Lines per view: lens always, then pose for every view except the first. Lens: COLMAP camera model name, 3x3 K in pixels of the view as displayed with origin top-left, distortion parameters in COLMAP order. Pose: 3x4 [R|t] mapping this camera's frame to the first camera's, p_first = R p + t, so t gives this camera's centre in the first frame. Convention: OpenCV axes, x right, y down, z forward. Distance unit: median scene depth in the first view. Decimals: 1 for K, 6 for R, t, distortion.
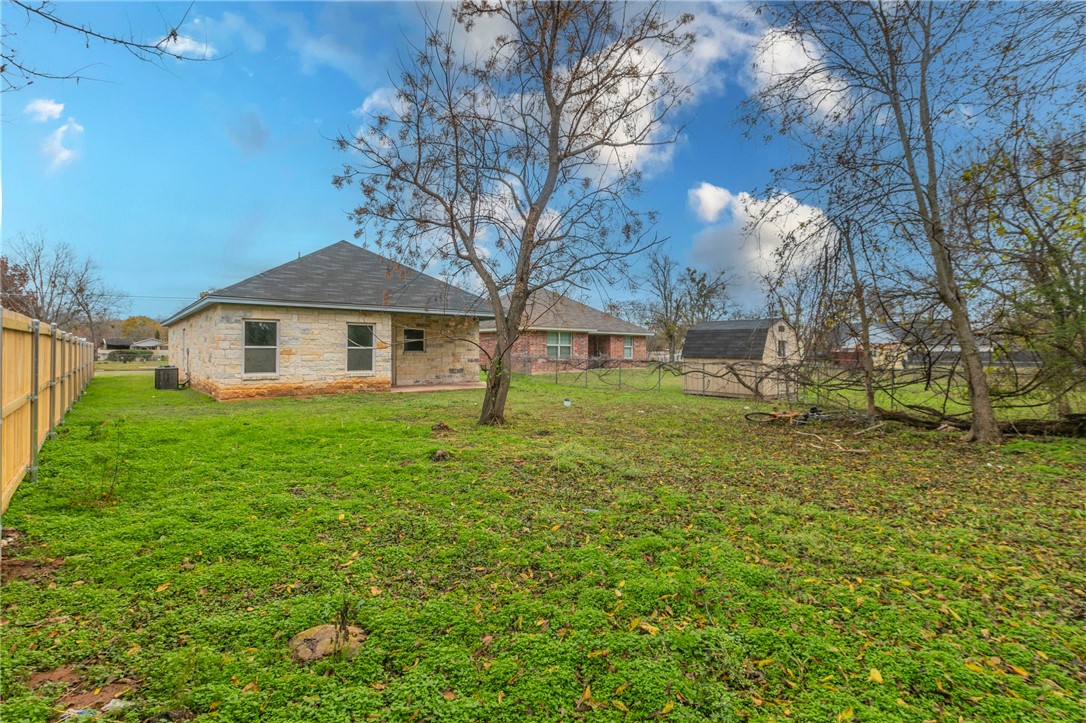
lens RADIAL K [[497.5, 0, 542.6], [0, 497.5, 356.0], [0, 0, 1]] dist [-0.000038, 0.000036]
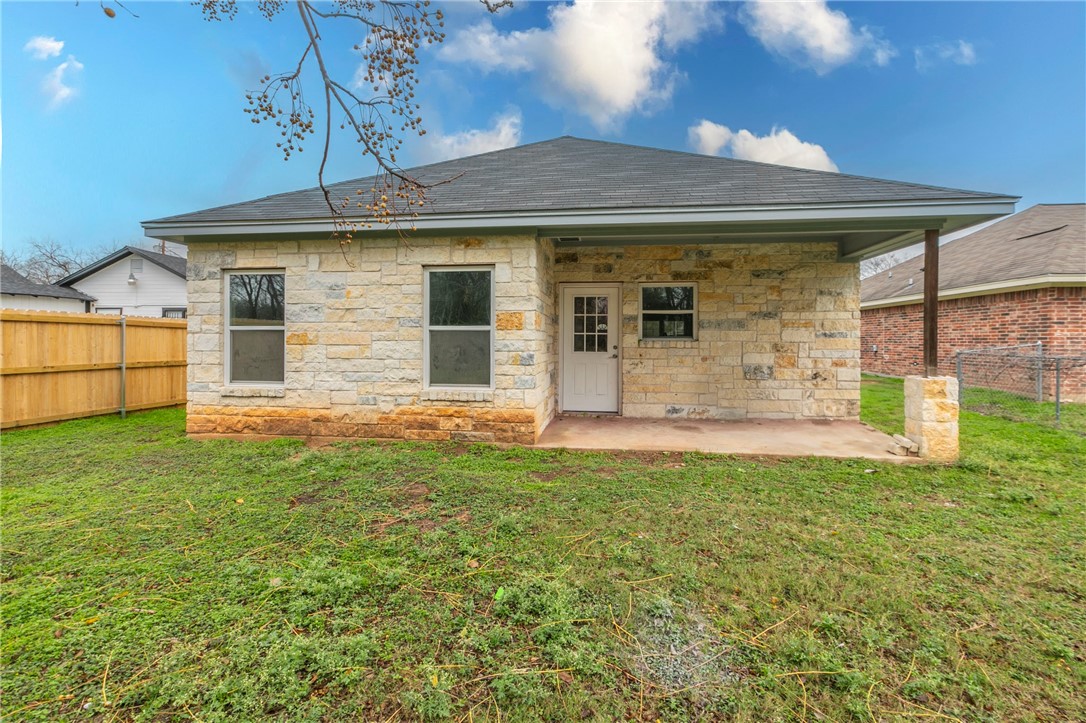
lens RADIAL K [[497.5, 0, 540.0], [0, 497.5, 354.2], [0, 0, 1]] dist [-0.000038, 0.000036]
pose [[0.689534, 0.015339, -0.724091, -0.033616], [-0.008500, 0.999878, 0.013087, -0.001208], [0.724203, -0.002870, 0.689581, 0.791737]]
